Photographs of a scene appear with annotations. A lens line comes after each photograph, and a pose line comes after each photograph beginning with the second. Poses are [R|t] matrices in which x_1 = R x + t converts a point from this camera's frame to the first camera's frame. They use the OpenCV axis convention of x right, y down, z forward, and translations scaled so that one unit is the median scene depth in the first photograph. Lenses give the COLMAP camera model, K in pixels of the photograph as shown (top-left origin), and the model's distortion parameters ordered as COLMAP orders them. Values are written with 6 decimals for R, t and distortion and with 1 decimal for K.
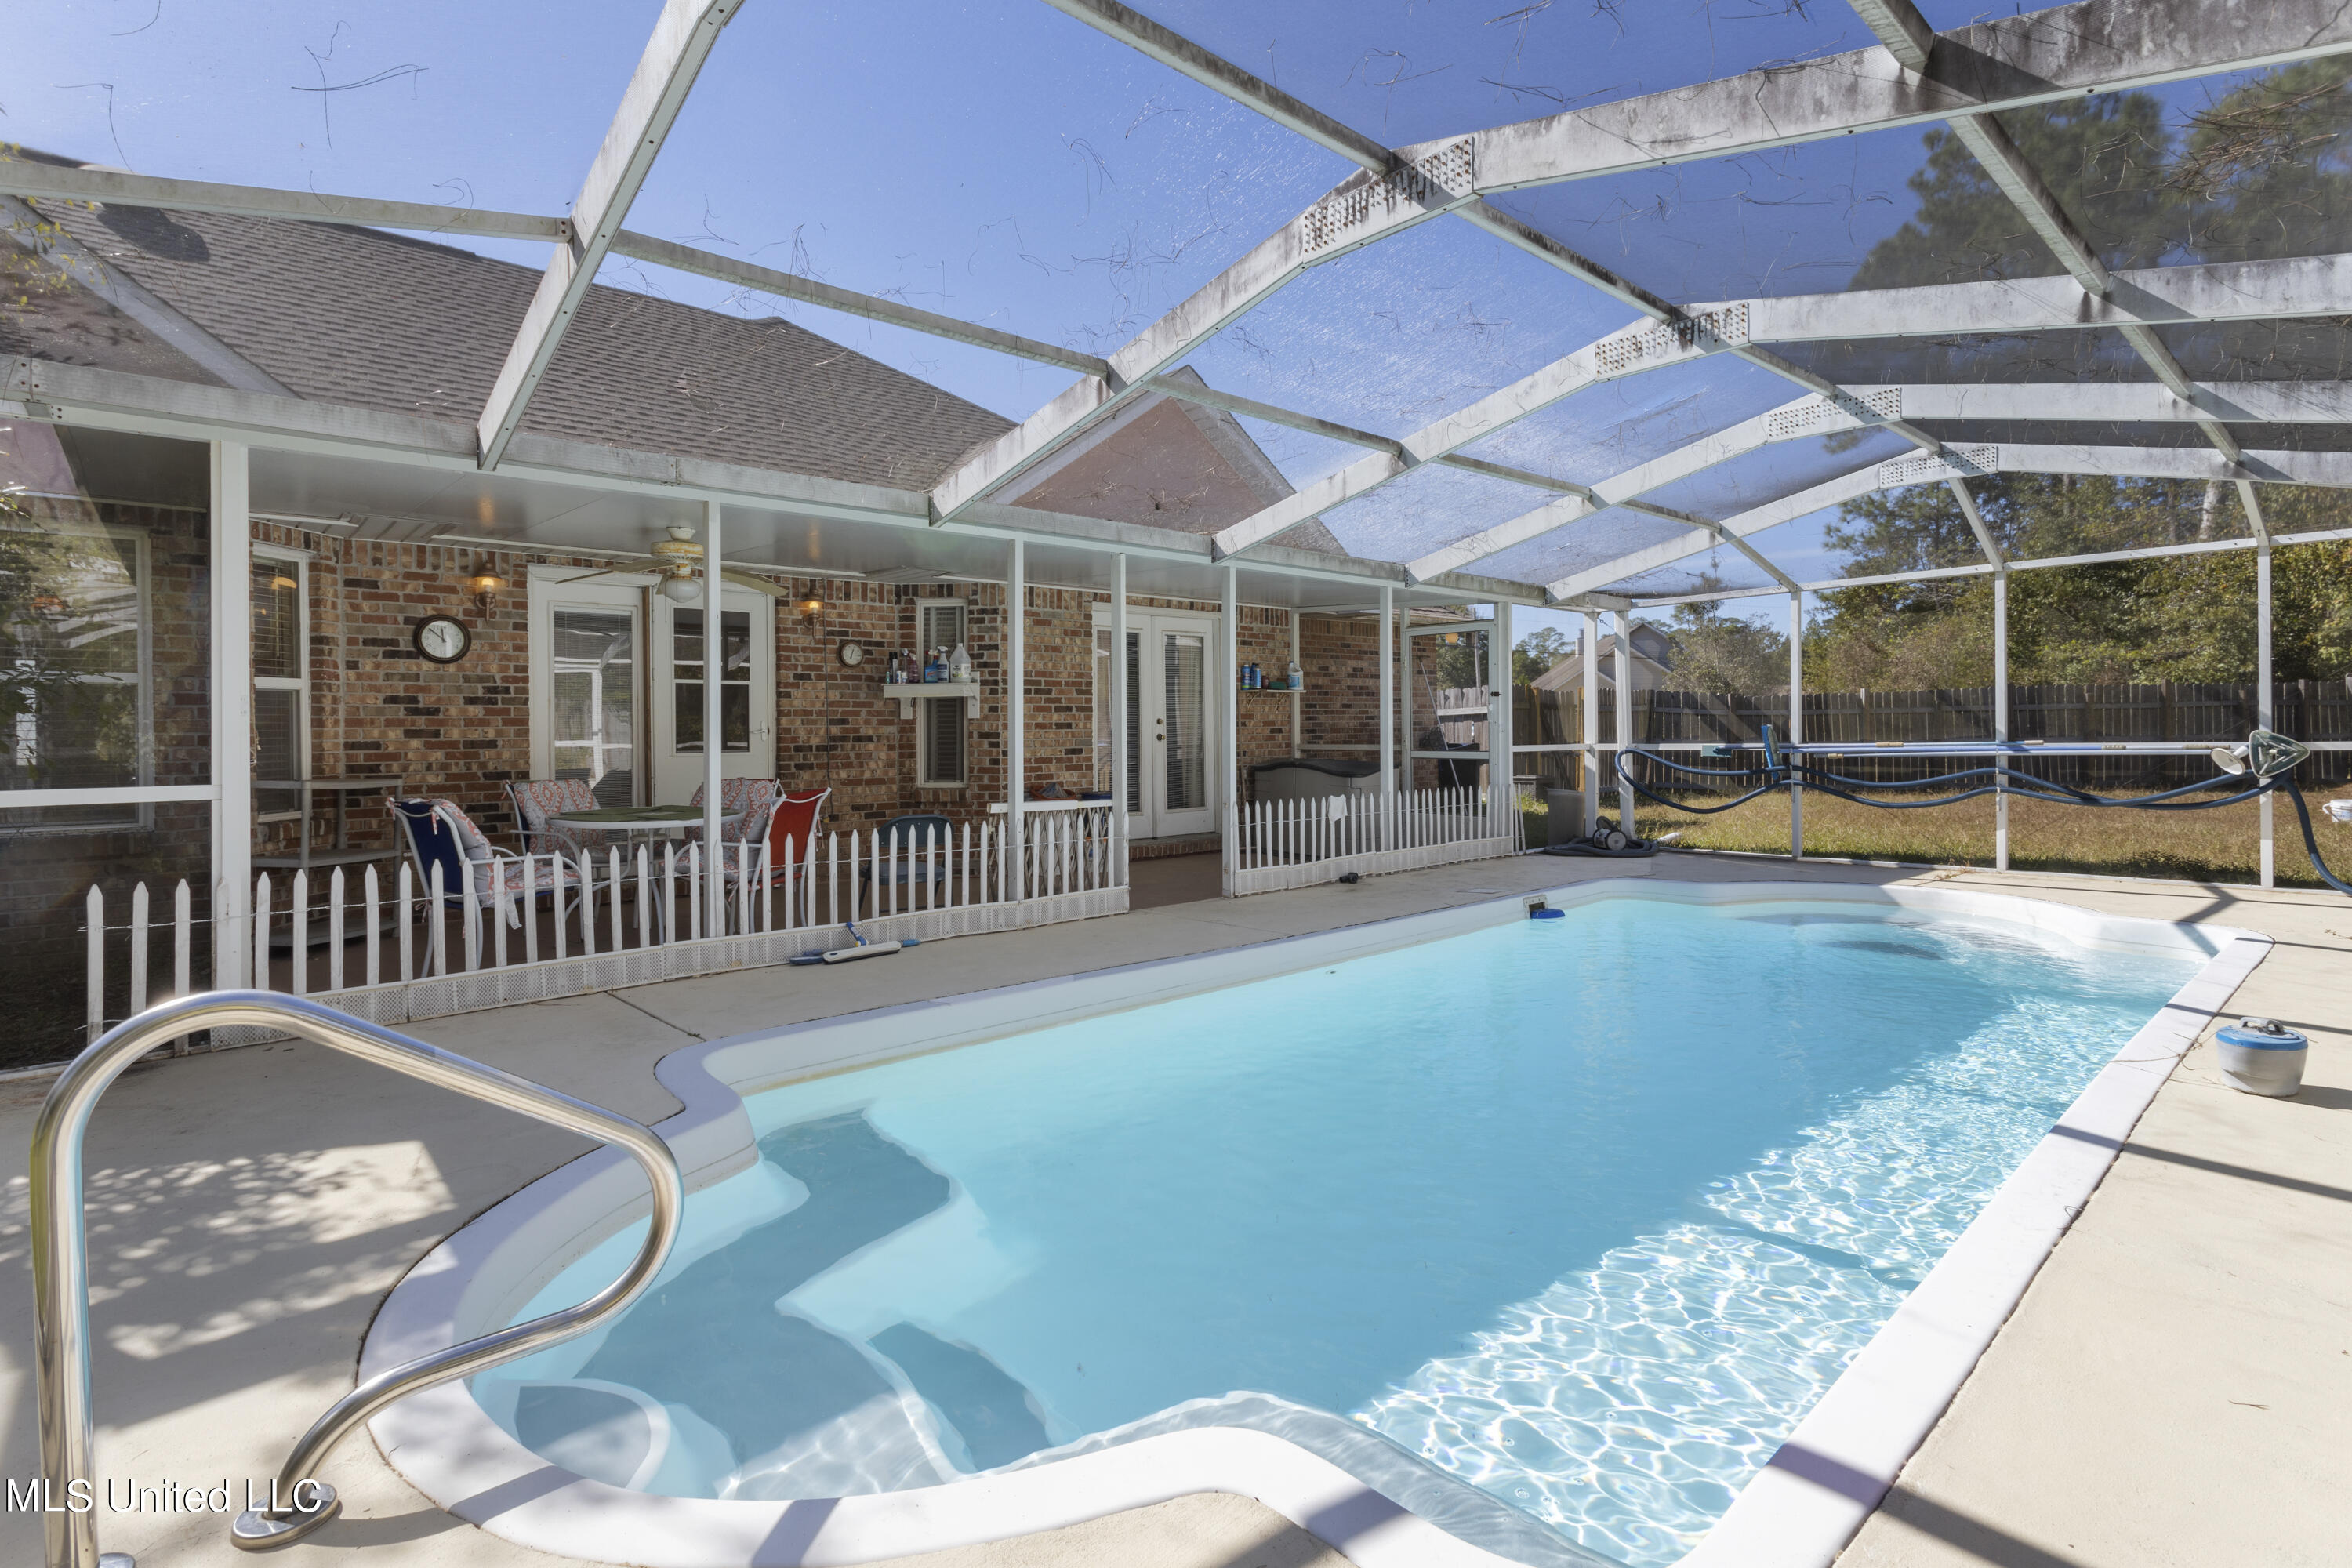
lens RADIAL K [[1109.5, 0, 1156.8], [0, 1109.5, 731.4], [0, 0, 1]] dist [-0.002885, 0.001519]
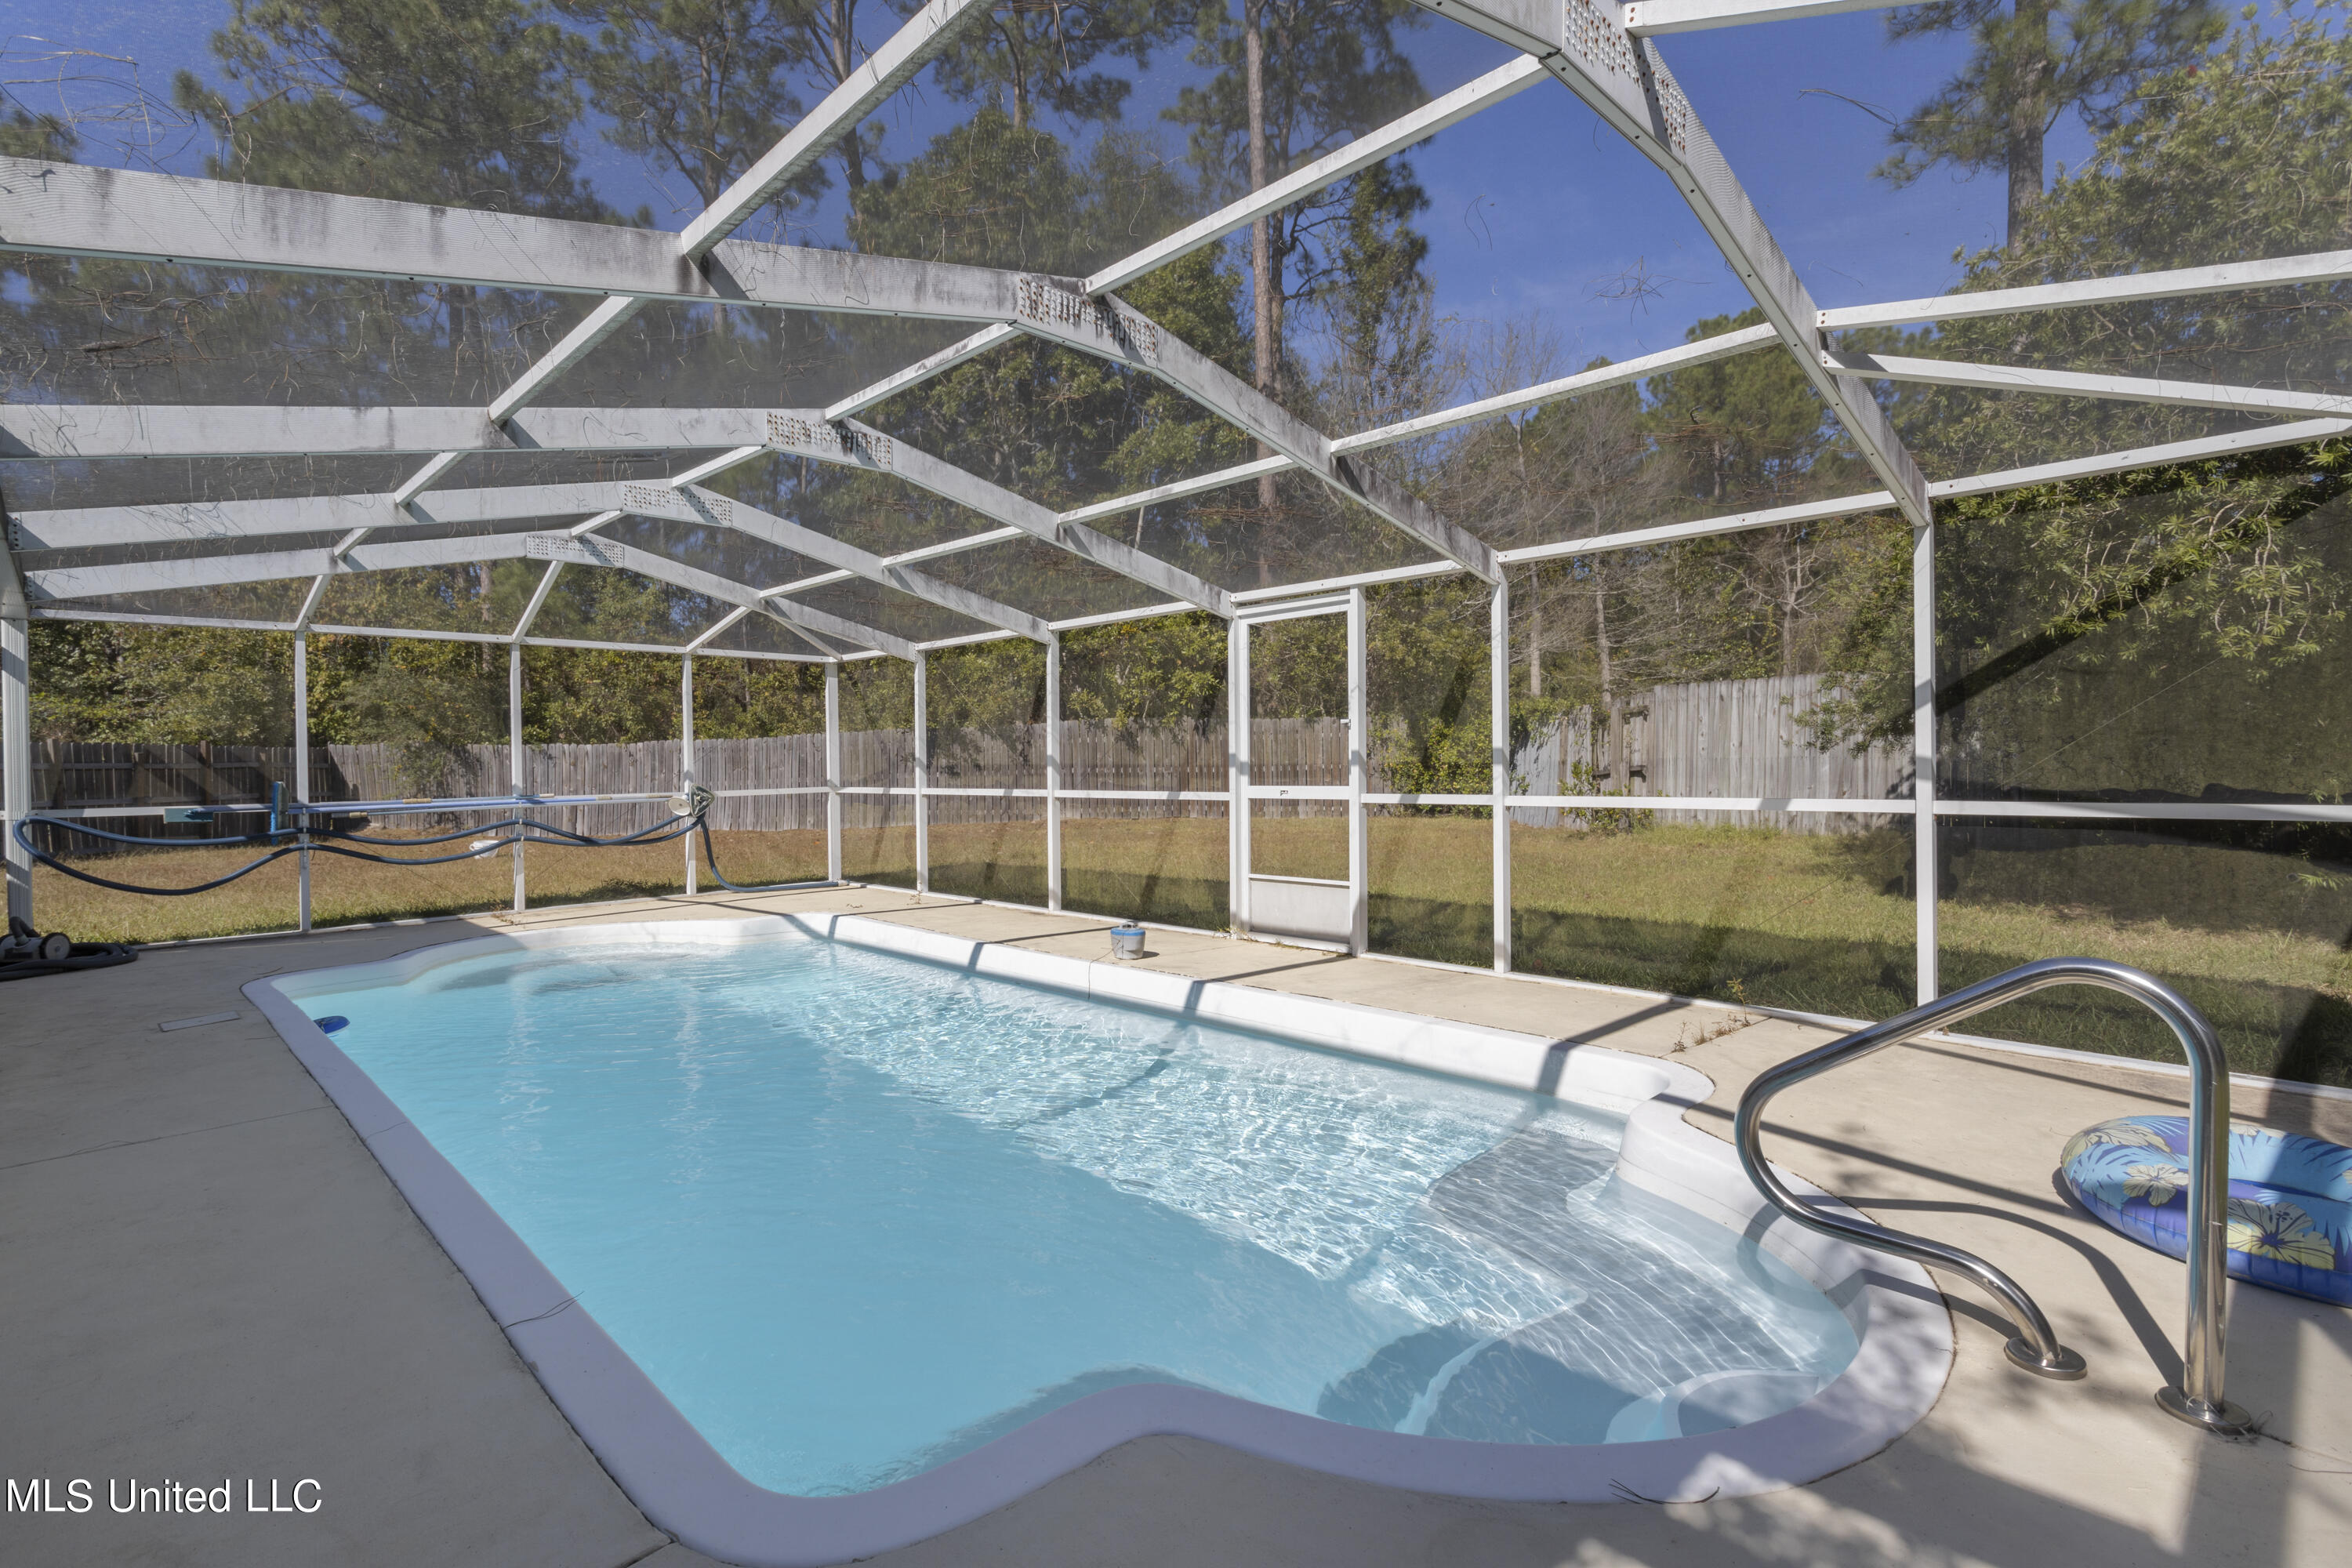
lens RADIAL K [[1109.5, 0, 1164.1], [0, 1109.5, 780.6], [0, 0, 1]] dist [-0.002885, 0.001519]
pose [[-0.044097, -0.000358, 0.999027, -0.391018], [0.013233, 0.999912, 0.000942, 0.001632], [-0.998940, 0.013262, -0.044088, 0.397636]]
